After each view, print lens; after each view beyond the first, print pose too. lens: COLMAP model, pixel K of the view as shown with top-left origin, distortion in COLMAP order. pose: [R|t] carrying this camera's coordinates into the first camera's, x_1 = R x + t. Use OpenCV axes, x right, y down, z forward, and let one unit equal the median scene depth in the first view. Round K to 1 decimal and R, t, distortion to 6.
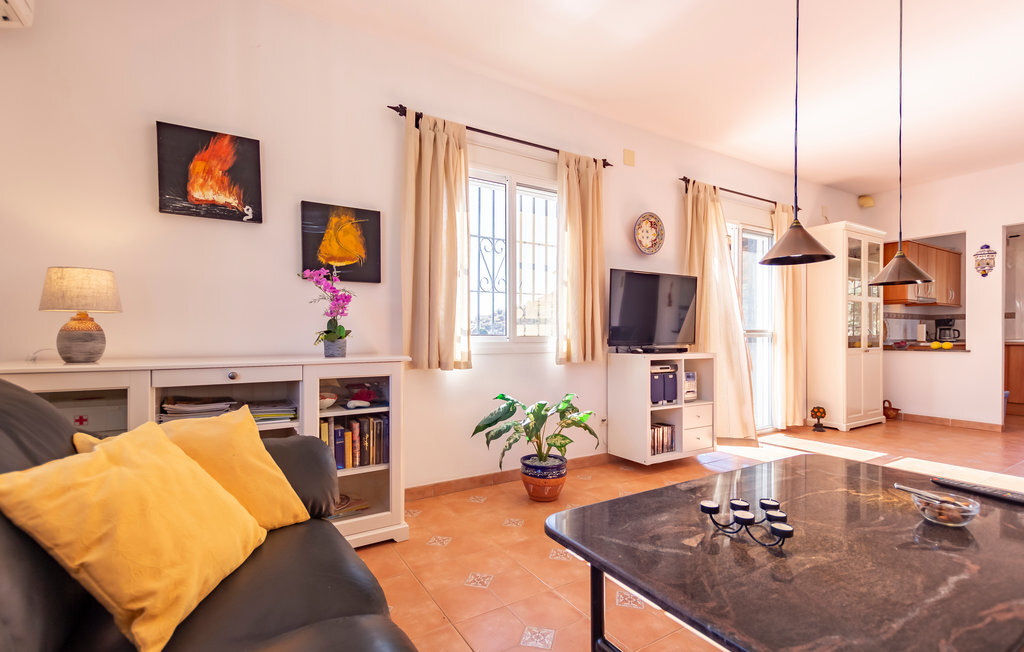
lens RADIAL K [[460.9, 0, 505.4], [0, 460.9, 340.4], [0, 0, 1]] dist [0.001409, -0.000123]
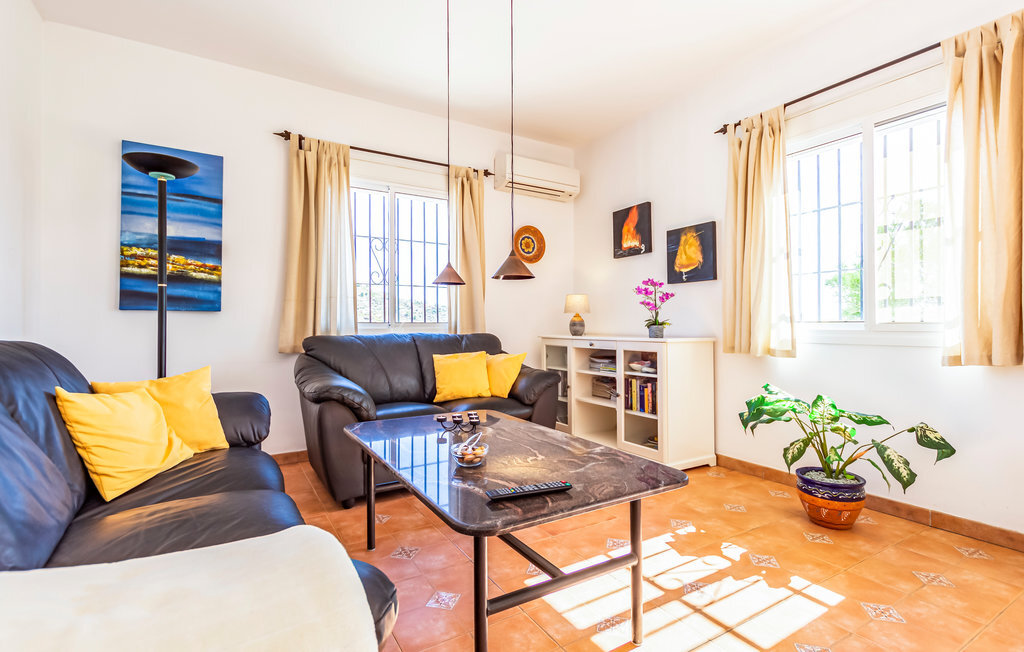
lens RADIAL K [[467.4, 0, 517.2], [0, 467.4, 322.0], [0, 0, 1]] dist [0.021178, -0.007702]
pose [[0.010916, -0.006351, -0.999920, 1.082285], [-0.006627, 0.999957, -0.006424, -0.001568], [0.999918, 0.006697, 0.010874, 0.529387]]
